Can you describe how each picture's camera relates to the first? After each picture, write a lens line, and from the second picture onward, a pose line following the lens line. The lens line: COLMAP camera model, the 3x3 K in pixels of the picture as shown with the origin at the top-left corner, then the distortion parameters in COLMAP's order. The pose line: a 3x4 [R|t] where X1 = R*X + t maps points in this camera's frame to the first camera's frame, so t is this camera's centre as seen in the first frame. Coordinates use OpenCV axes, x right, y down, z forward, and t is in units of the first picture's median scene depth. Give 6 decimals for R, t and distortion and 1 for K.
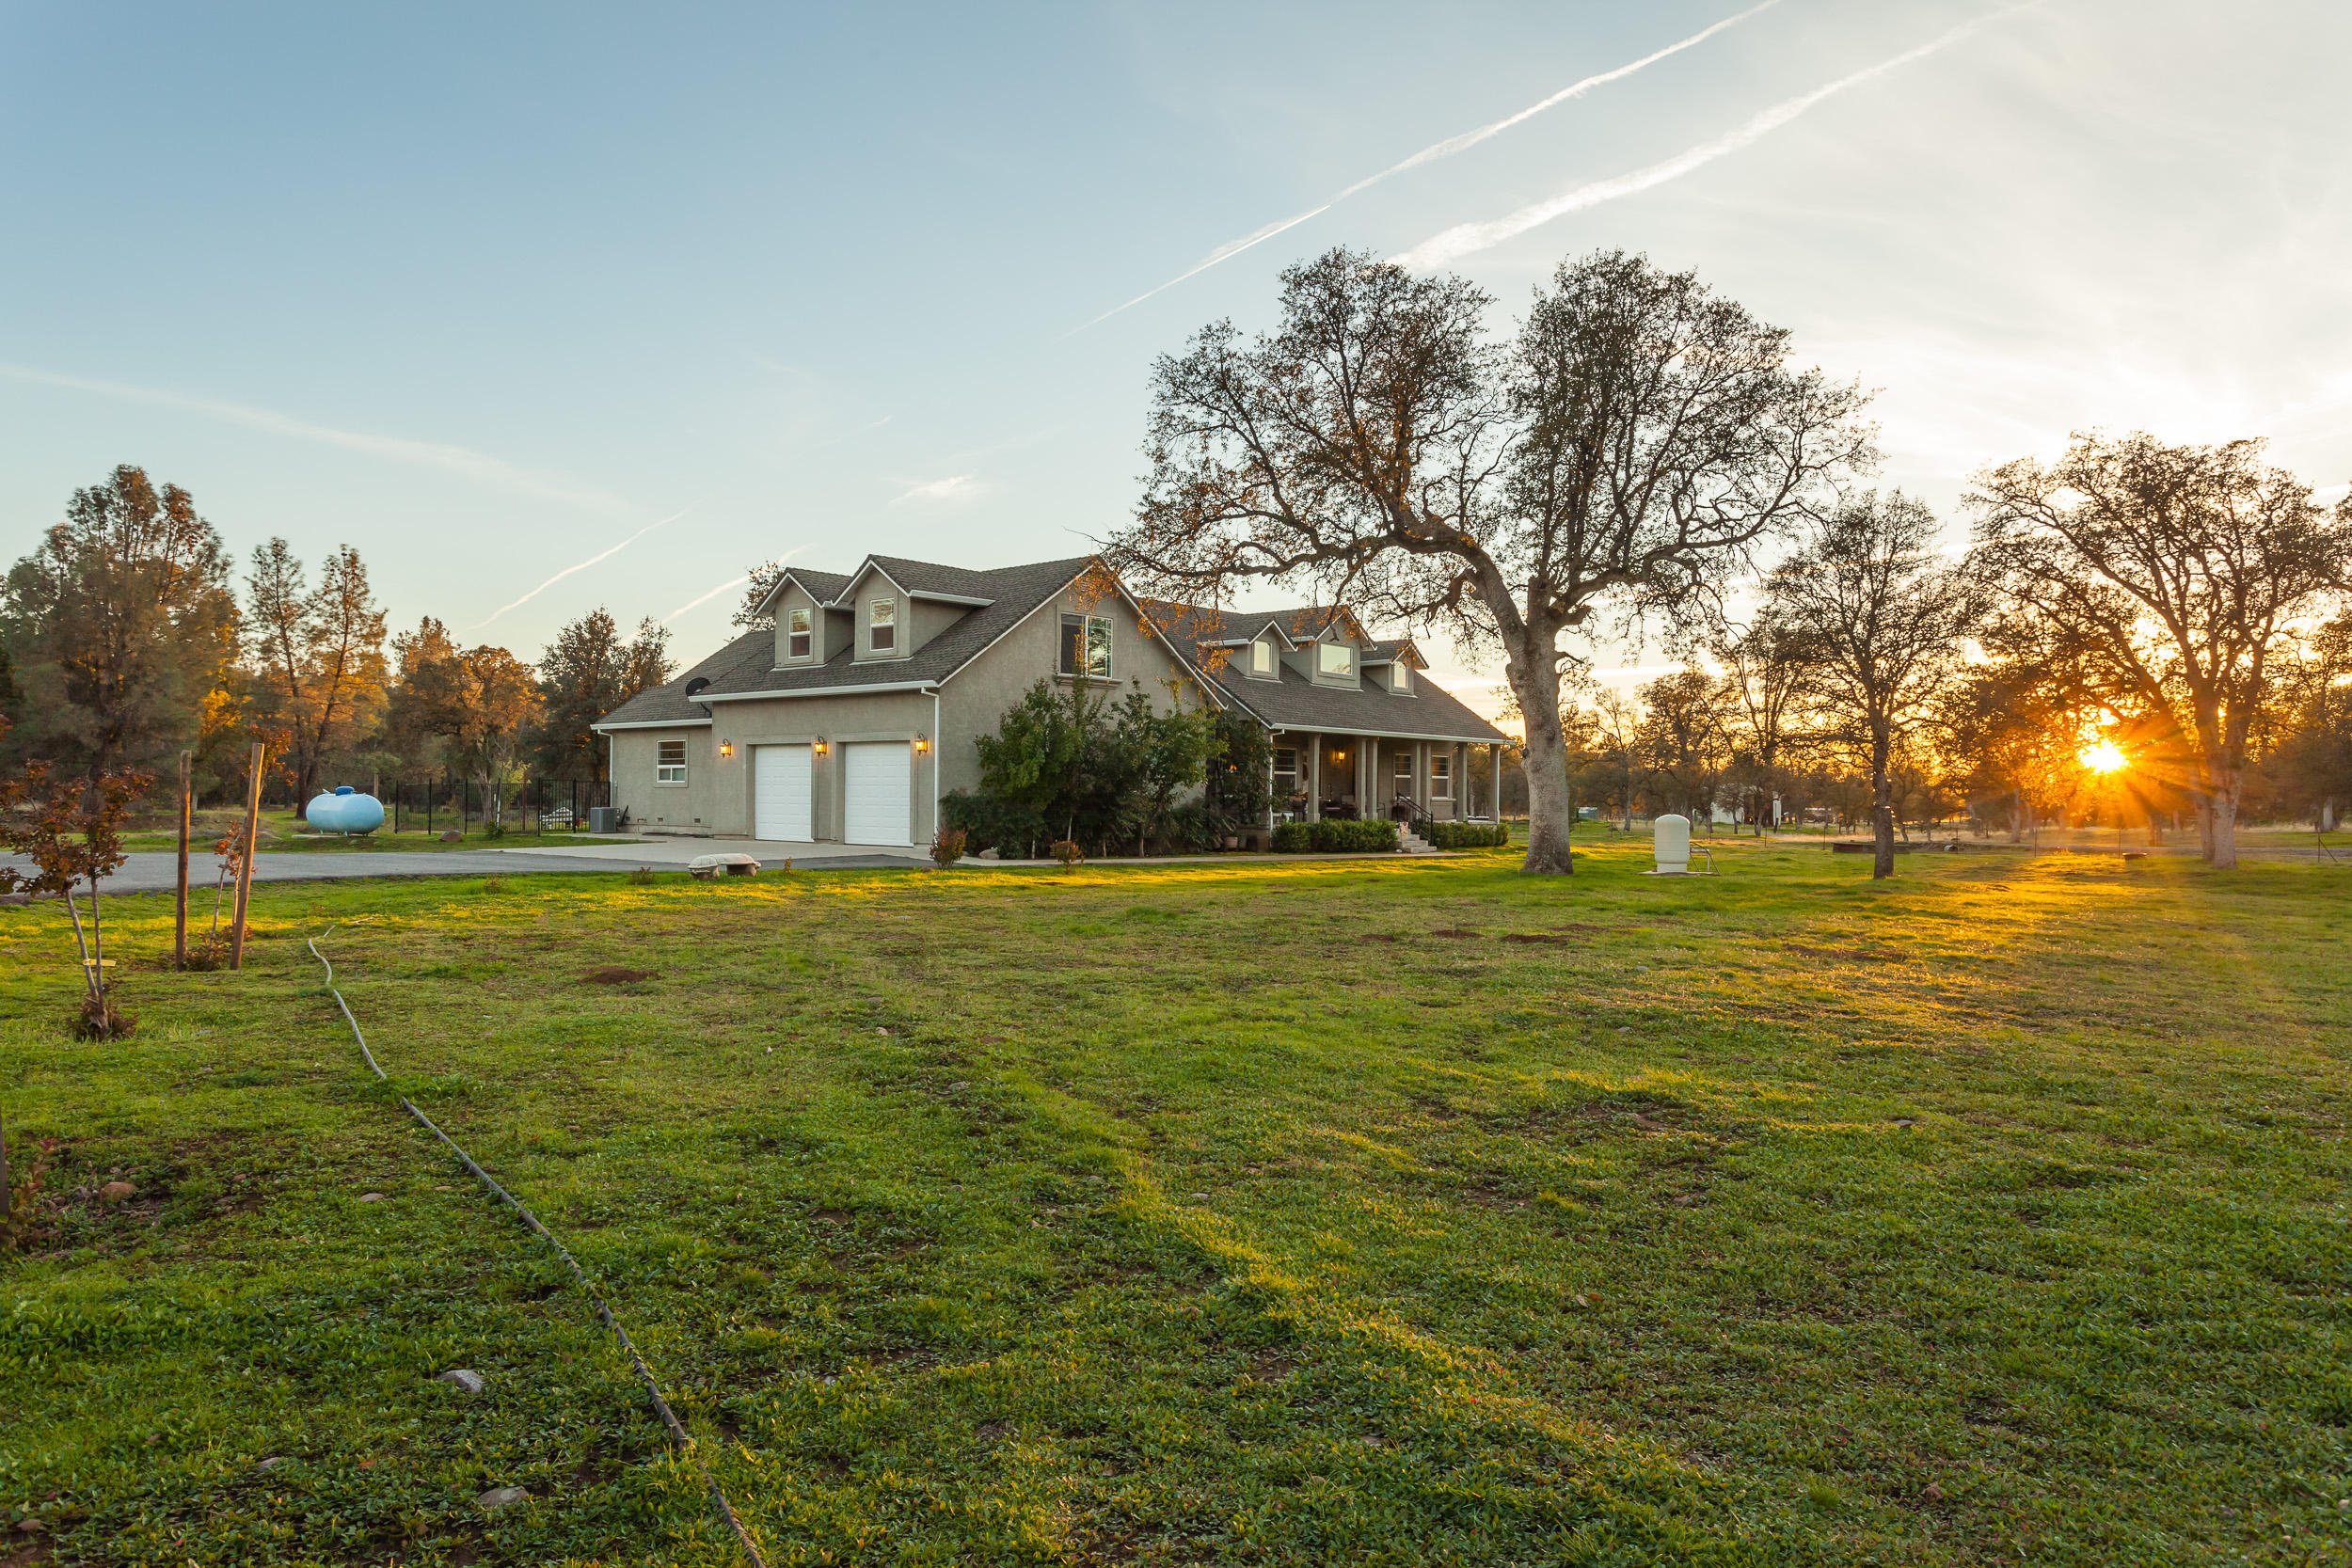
lens RADIAL K [[1520.7, 0, 1178.7], [0, 1520.7, 784.8], [0, 0, 1]] dist [0.000416, 0.001618]
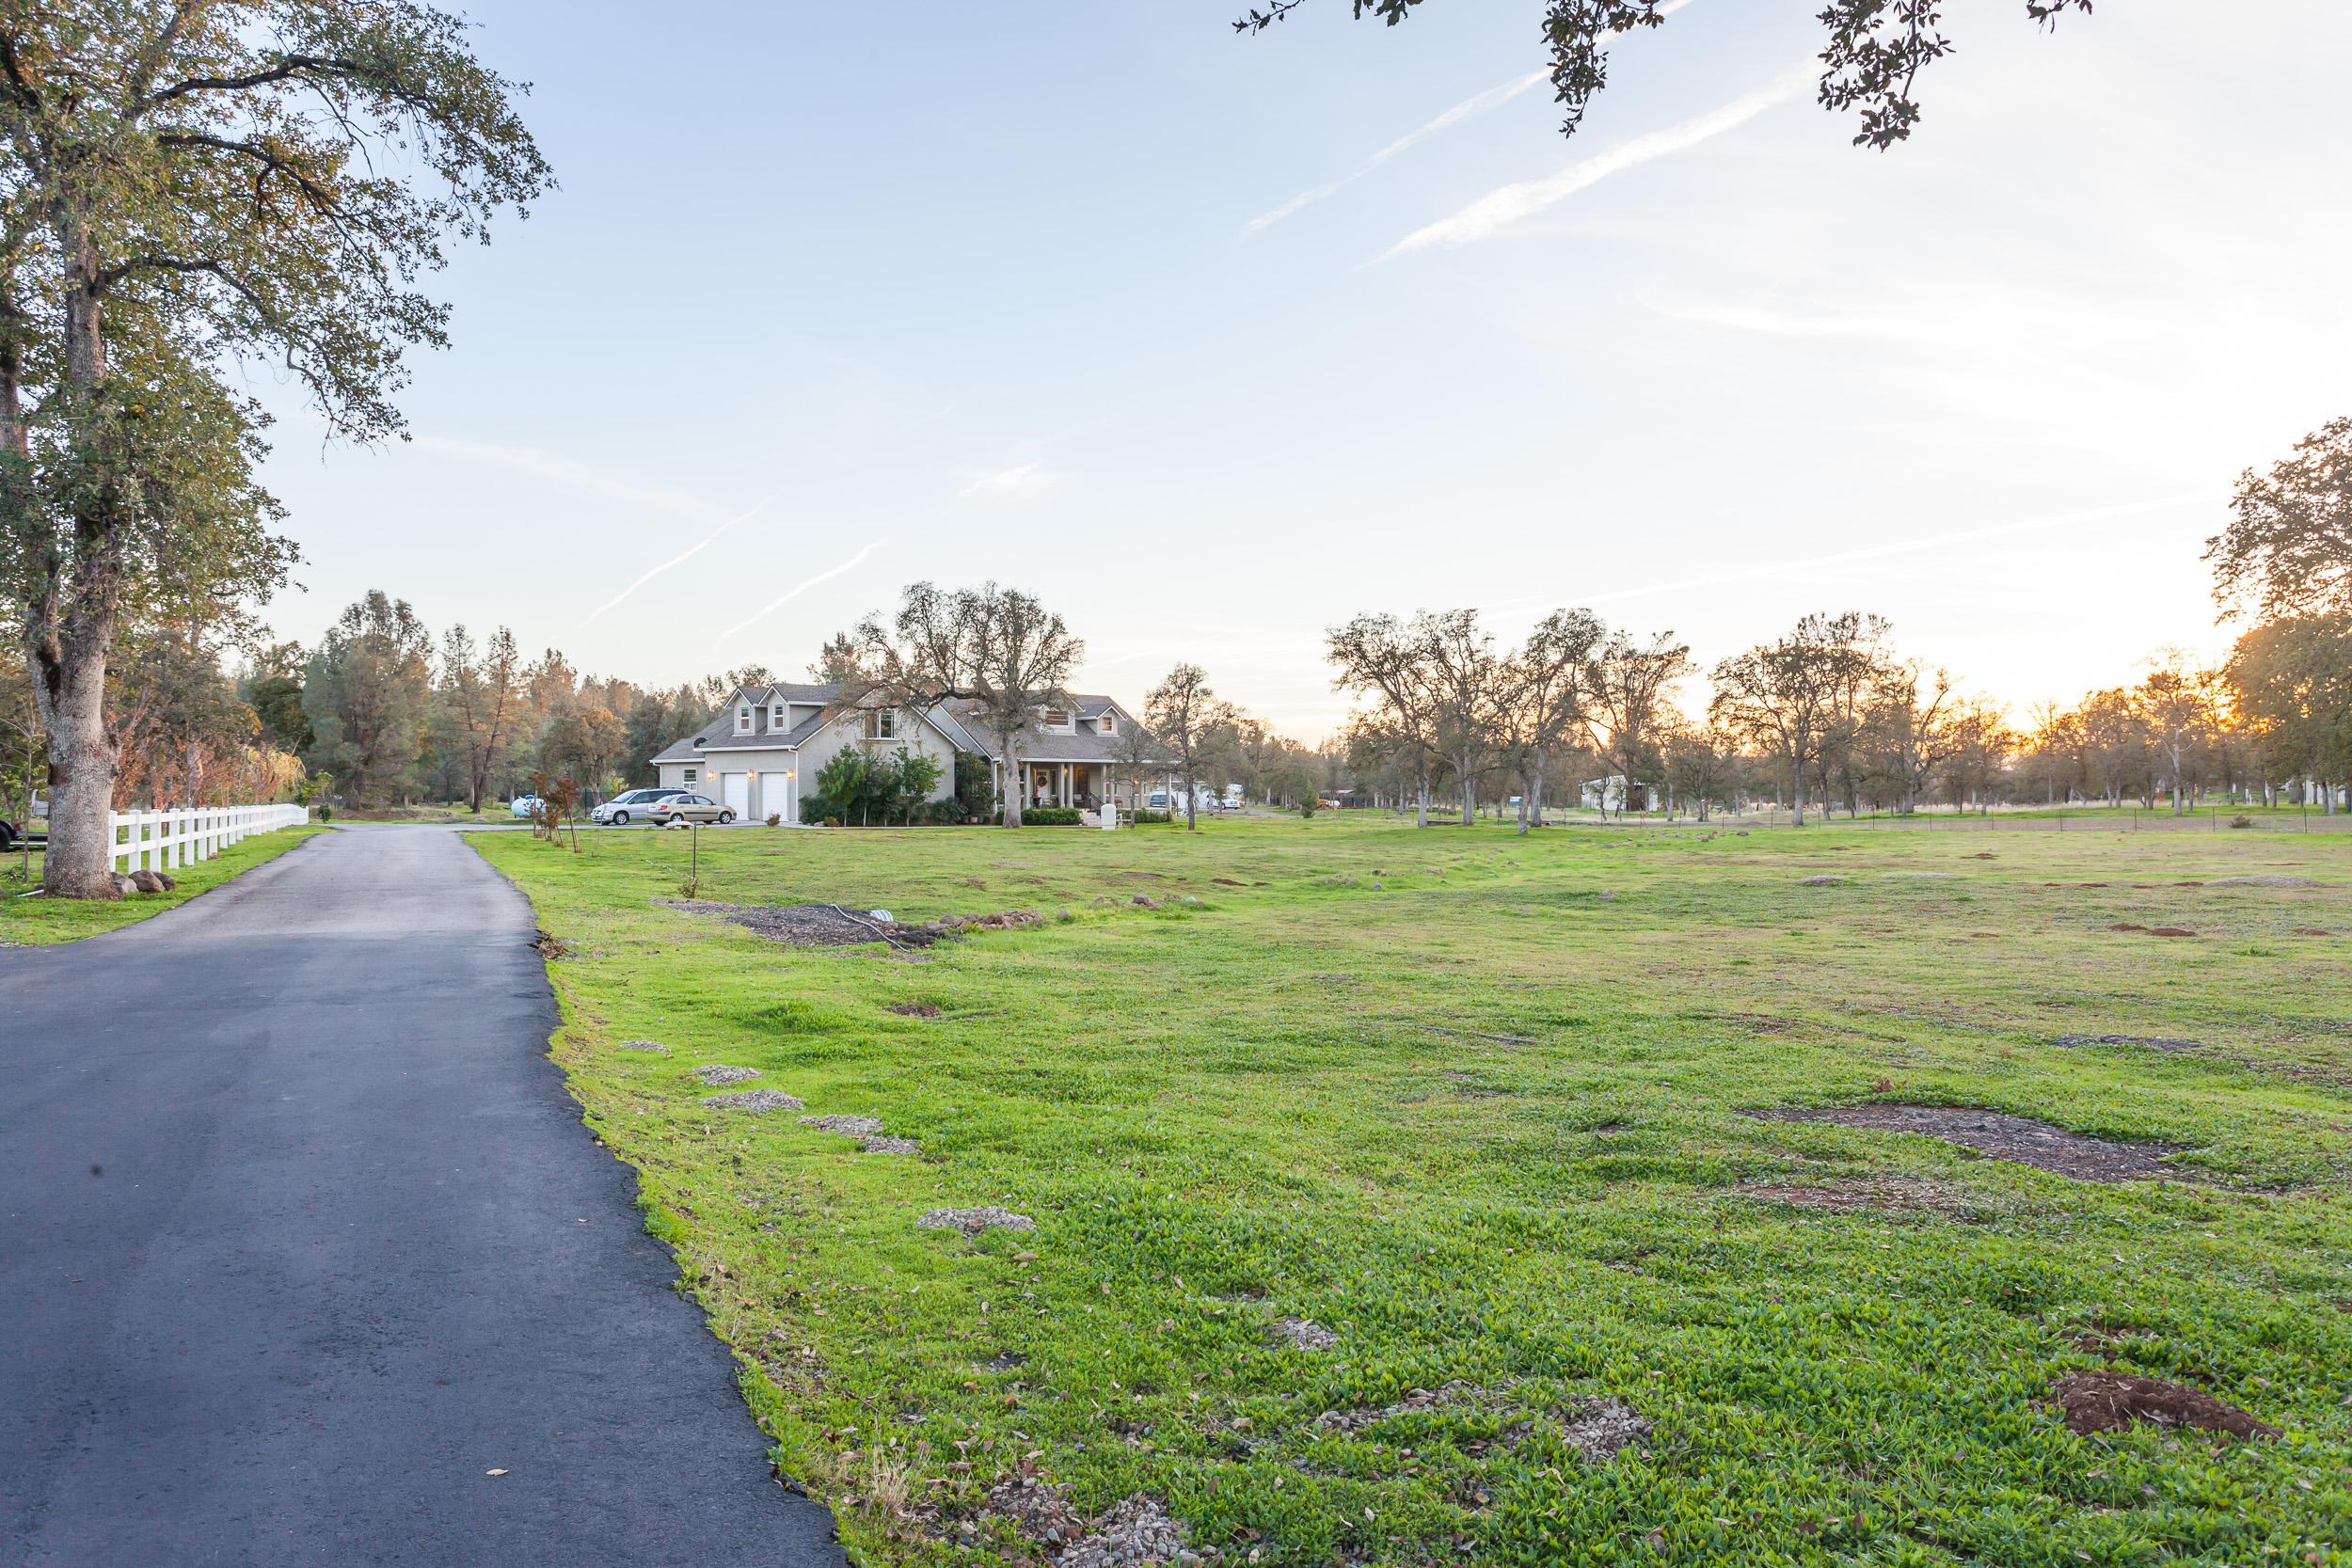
lens RADIAL K [[1520.7, 0, 1167.3], [0, 1520.7, 790.4], [0, 0, 1]] dist [0.000416, 0.001618]
pose [[0.997501, -0.007962, -0.070199, 0.447879], [0.008575, 0.999928, 0.008445, -0.014757], [0.070126, -0.009026, 0.997497, -0.971130]]
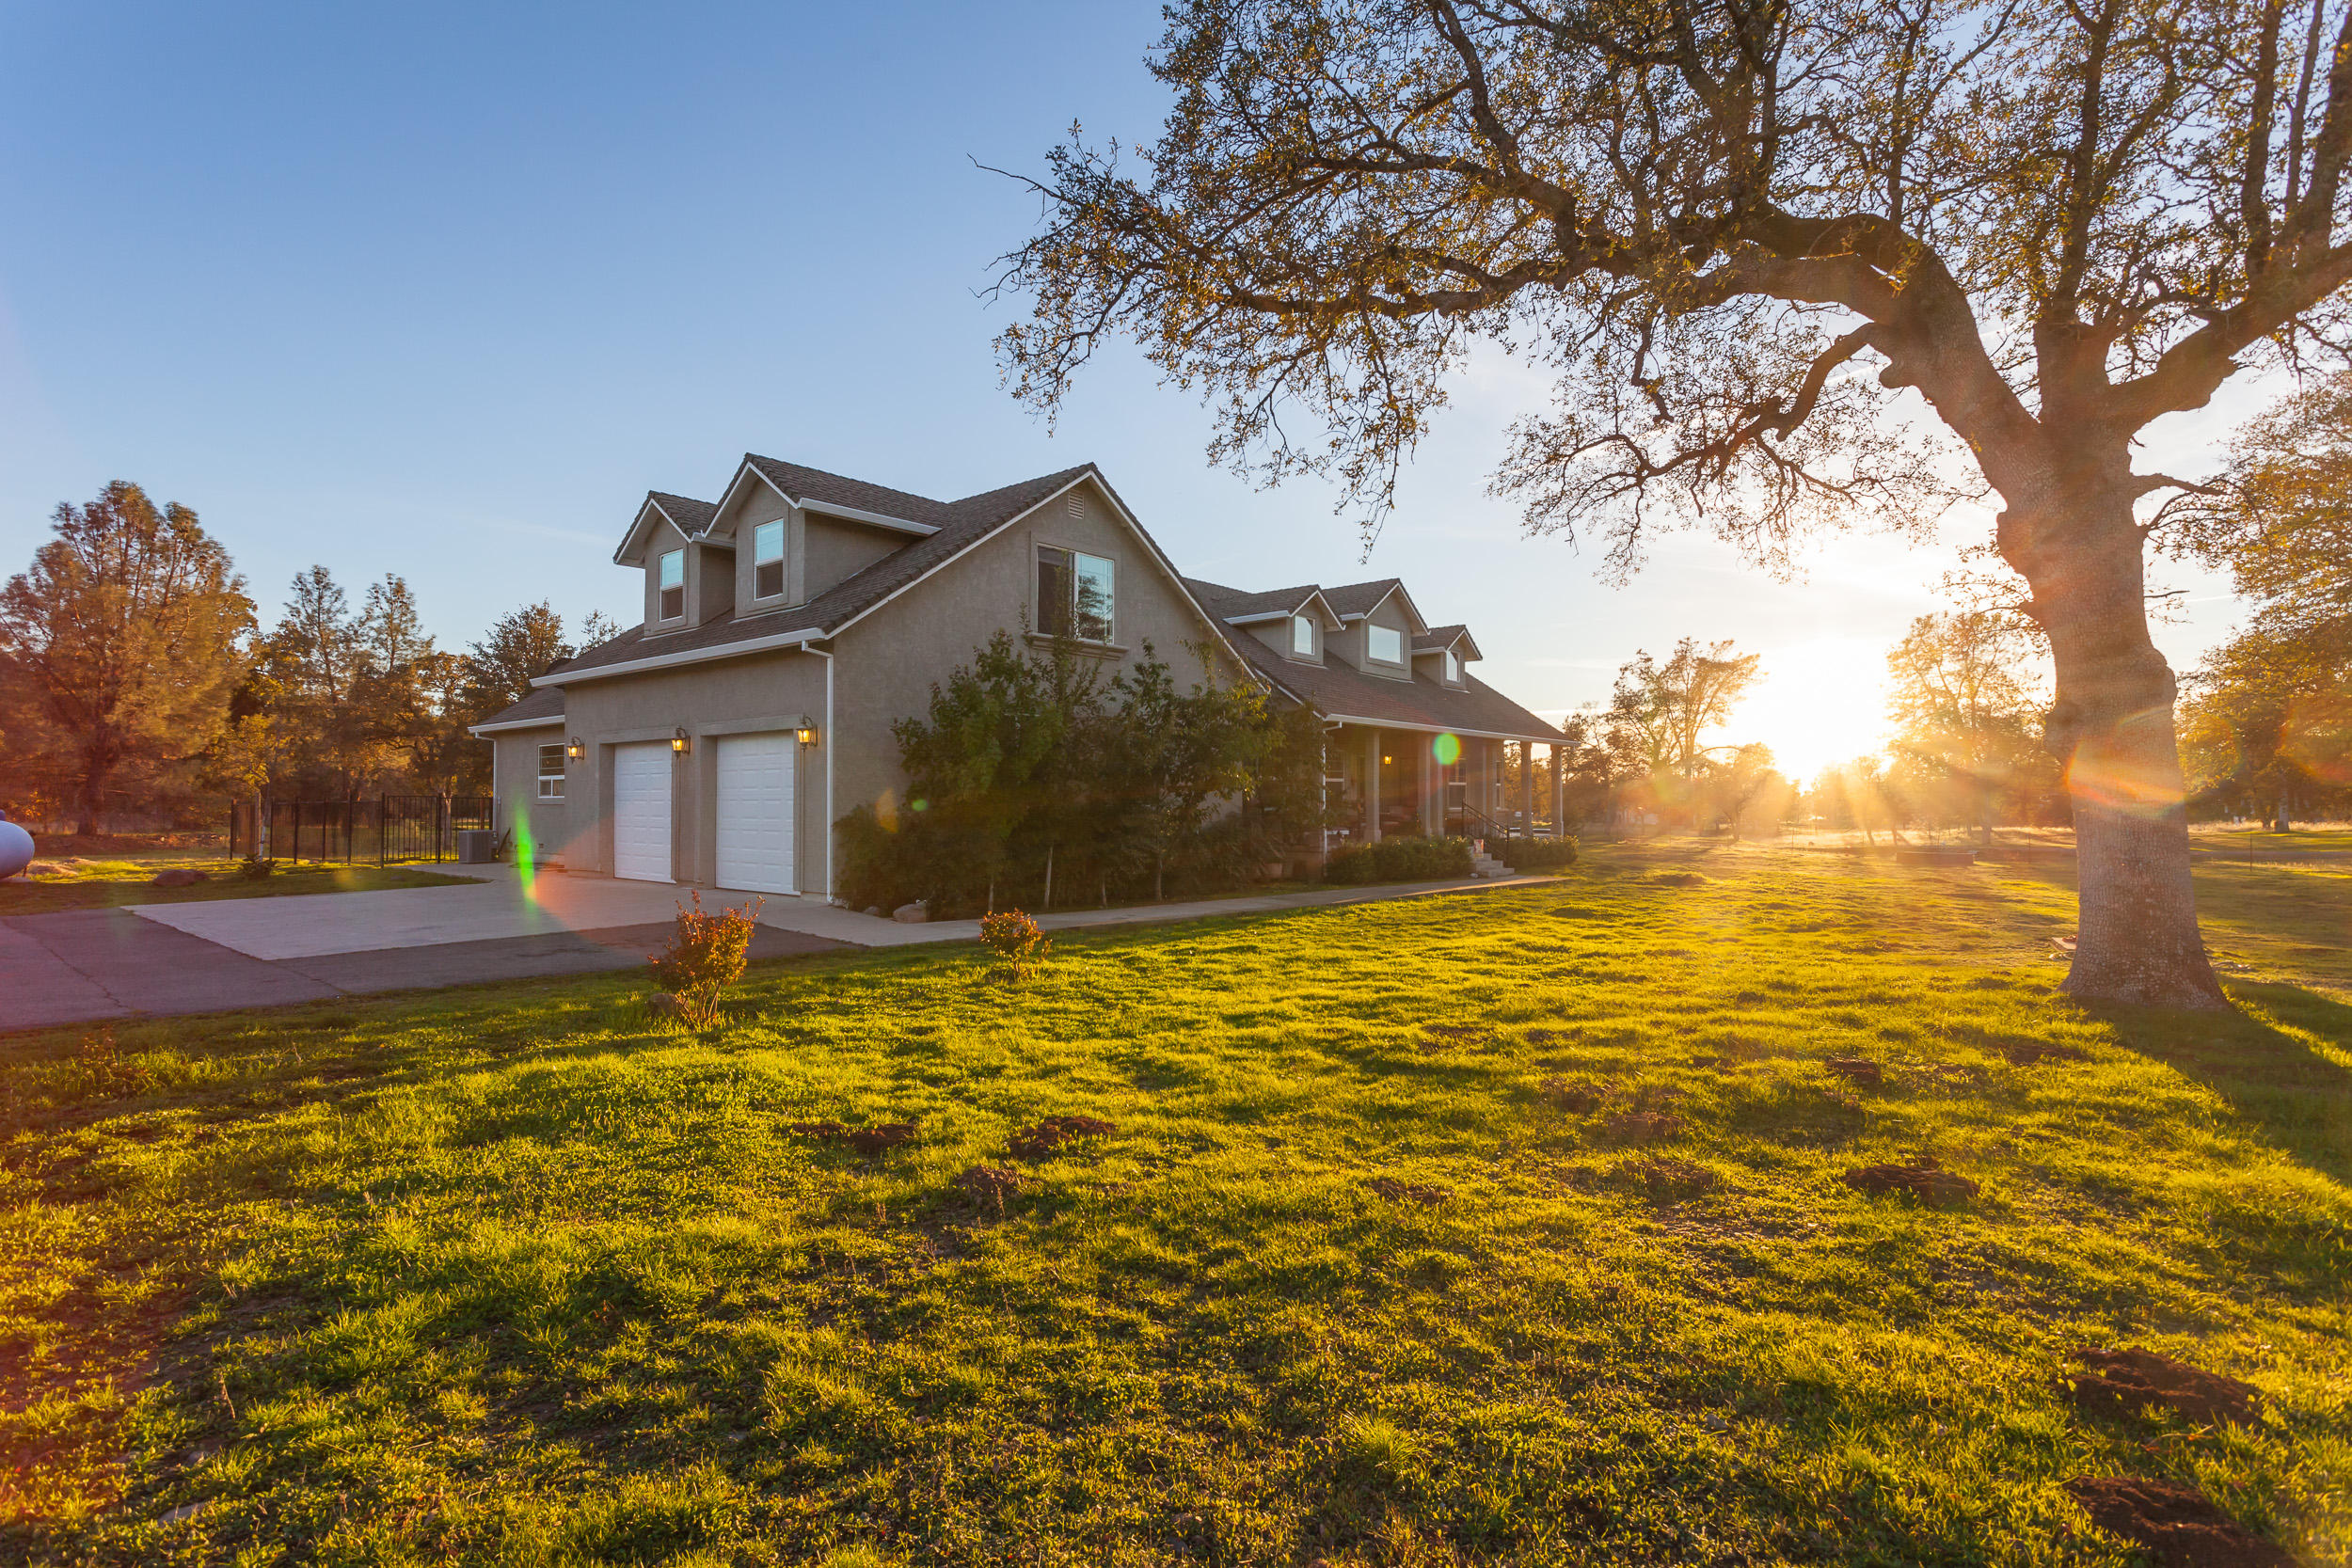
lens RADIAL K [[1160.9, 0, 1187.8], [0, 1160.9, 782.4], [0, 0, 1]] dist [0.003117, 0.000214]
pose [[0.999934, -0.008108, 0.008101, -0.014138], [0.008204, 0.999896, -0.011853, 0.000130], [-0.008004, 0.011918, 0.999897, 0.452298]]
